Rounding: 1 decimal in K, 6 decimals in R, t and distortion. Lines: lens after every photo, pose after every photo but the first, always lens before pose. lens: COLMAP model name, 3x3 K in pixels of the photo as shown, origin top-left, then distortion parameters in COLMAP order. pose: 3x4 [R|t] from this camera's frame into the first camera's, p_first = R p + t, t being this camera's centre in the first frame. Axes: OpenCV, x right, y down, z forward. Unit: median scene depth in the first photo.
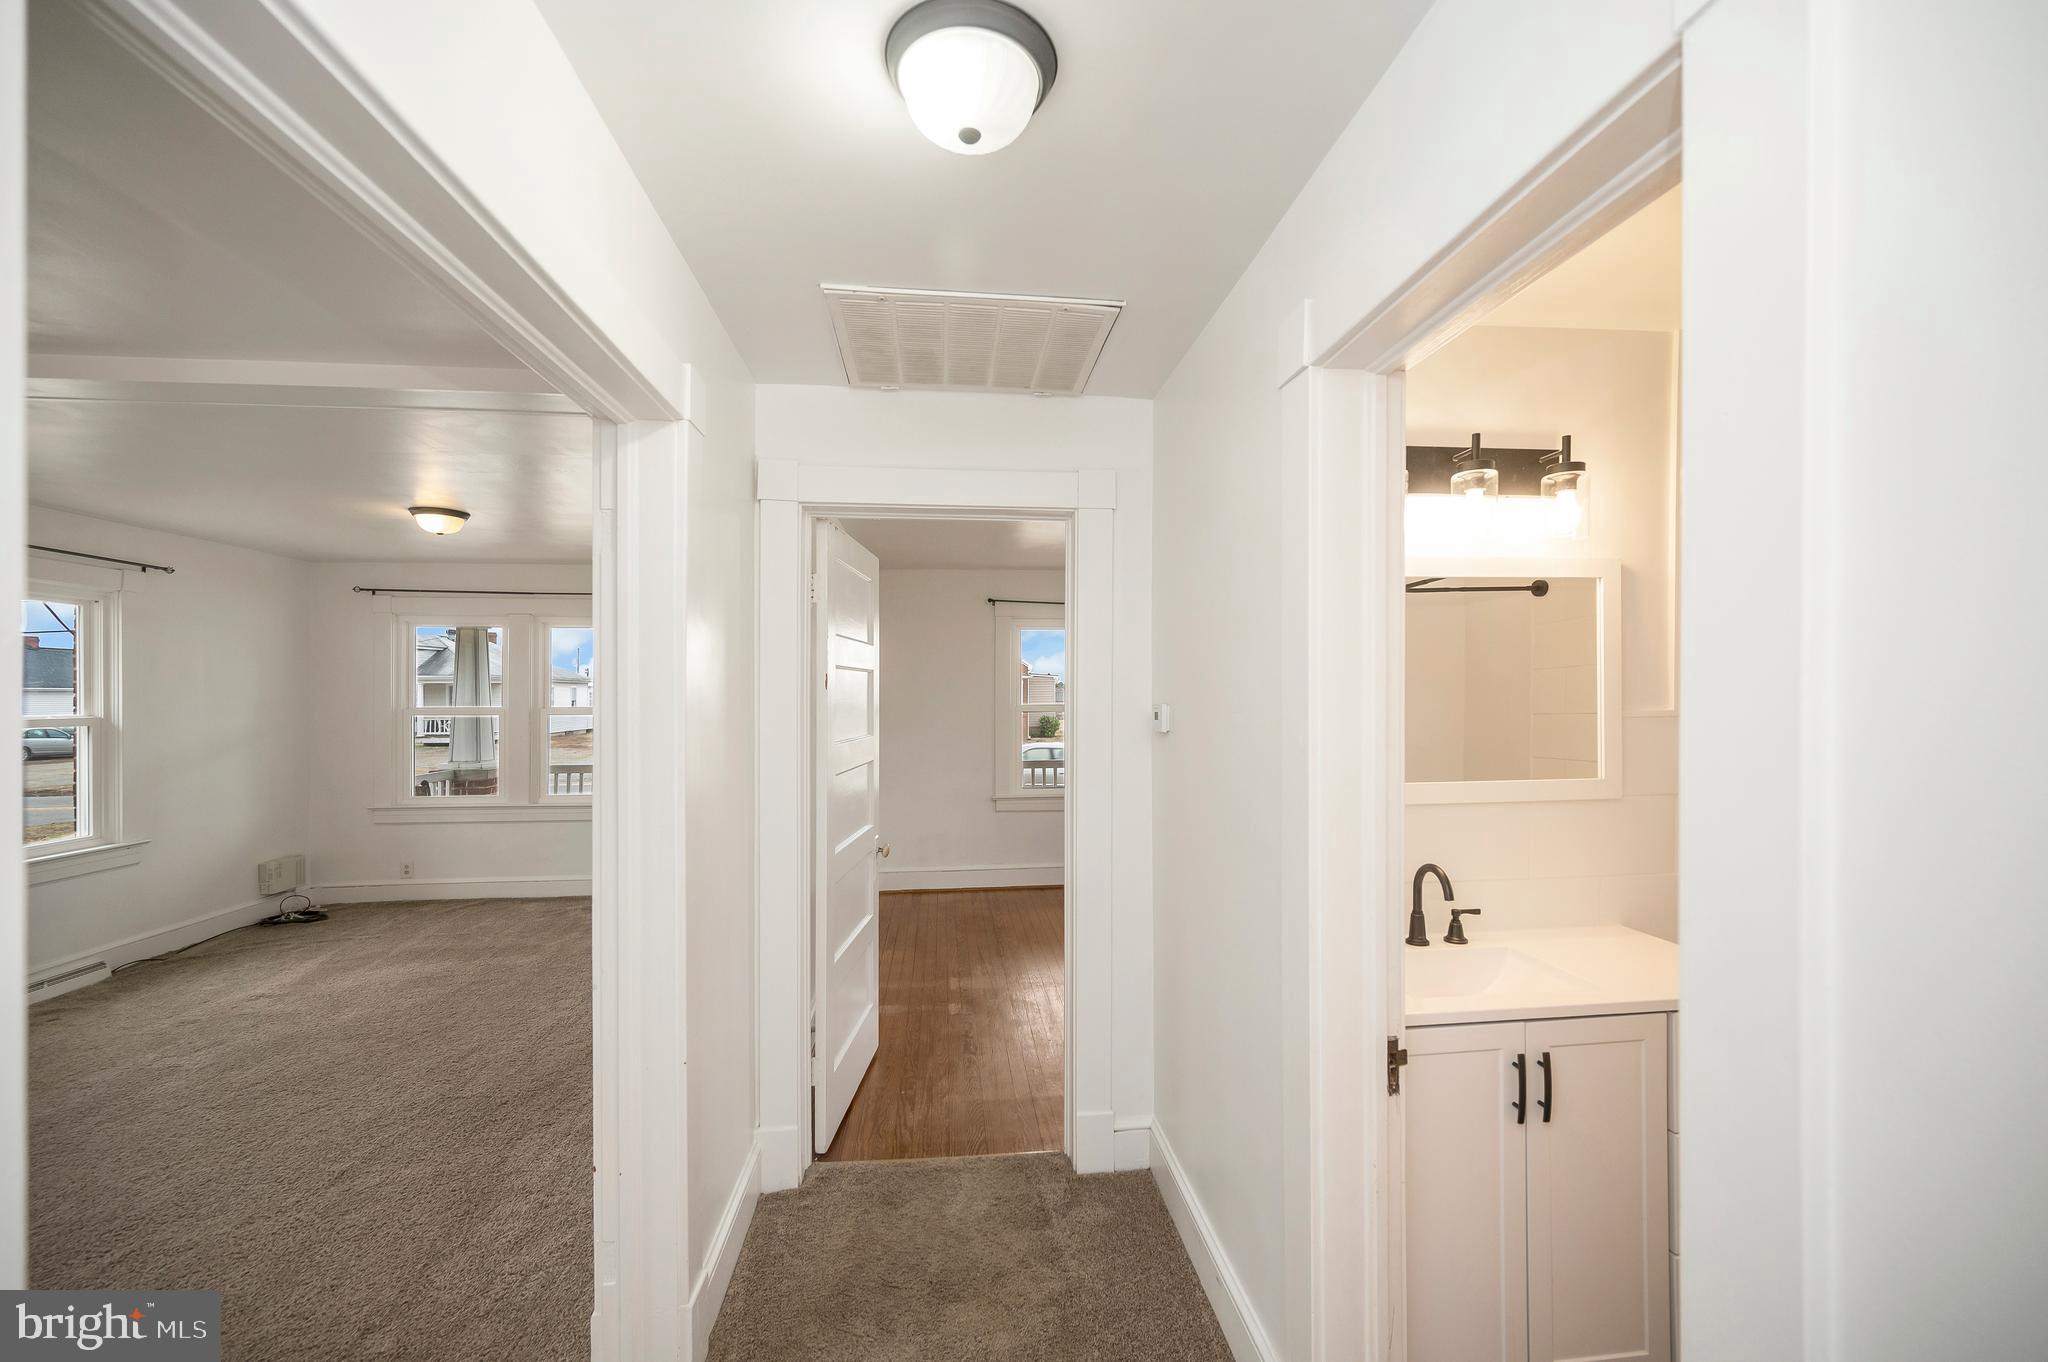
lens RADIAL K [[846.8, 0, 1018.7], [0, 846.8, 680.7], [0, 0, 1]] dist [0.007580, -0.001451]
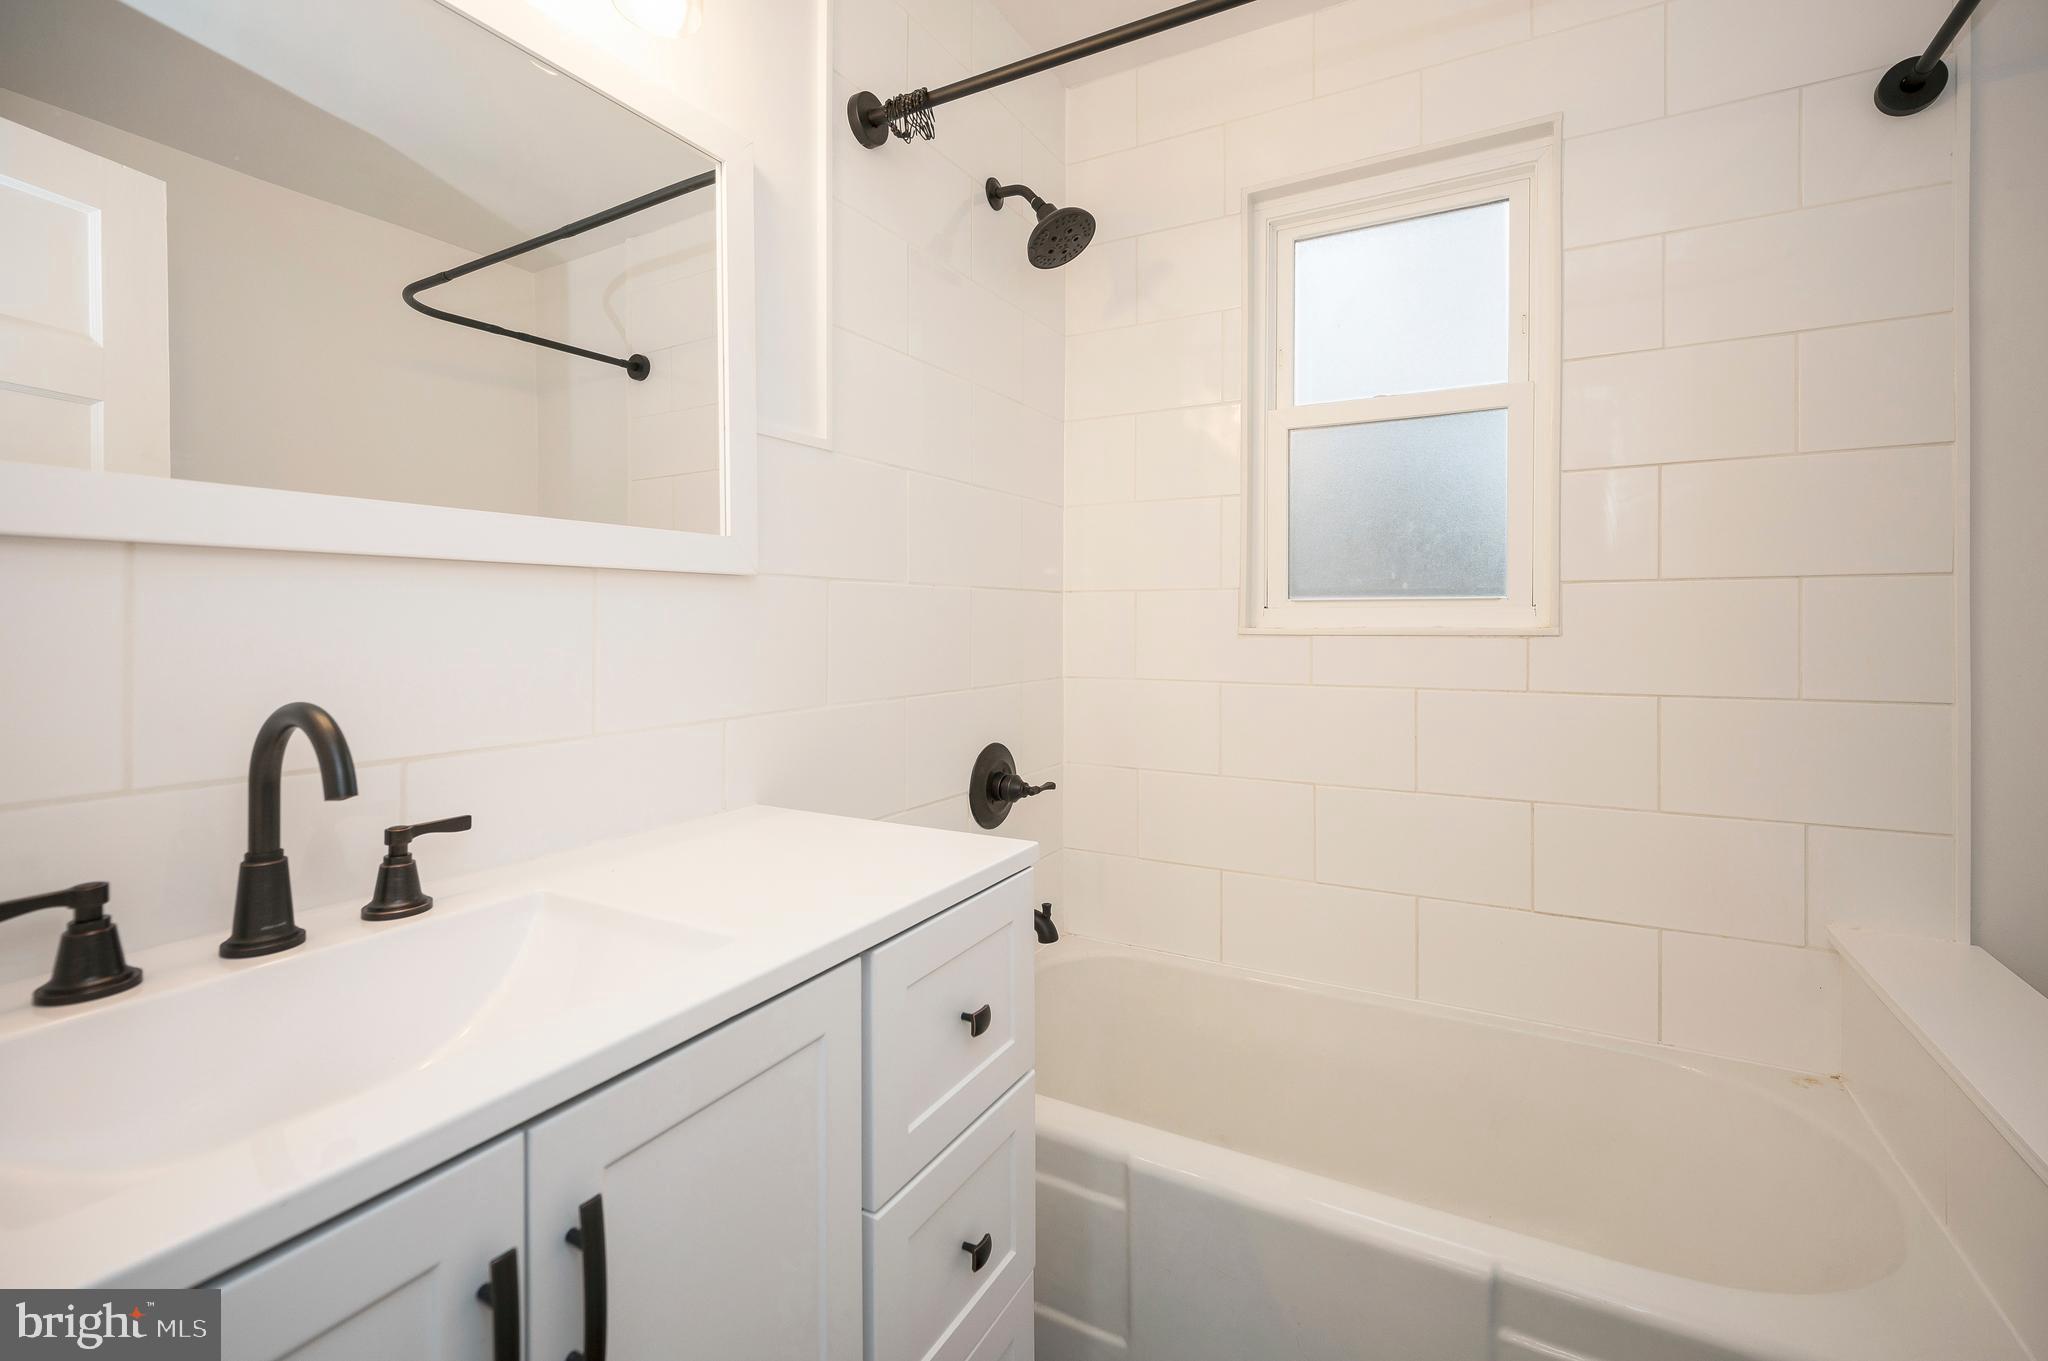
lens RADIAL K [[846.8, 0, 1020.5], [0, 846.8, 662.0], [0, 0, 1]] dist [0.007580, -0.001451]
pose [[0.580618, -0.014298, 0.814050, 0.369488], [-0.003541, 0.999792, 0.020086, 0.187452], [-0.814168, -0.014544, 0.580447, 0.555919]]
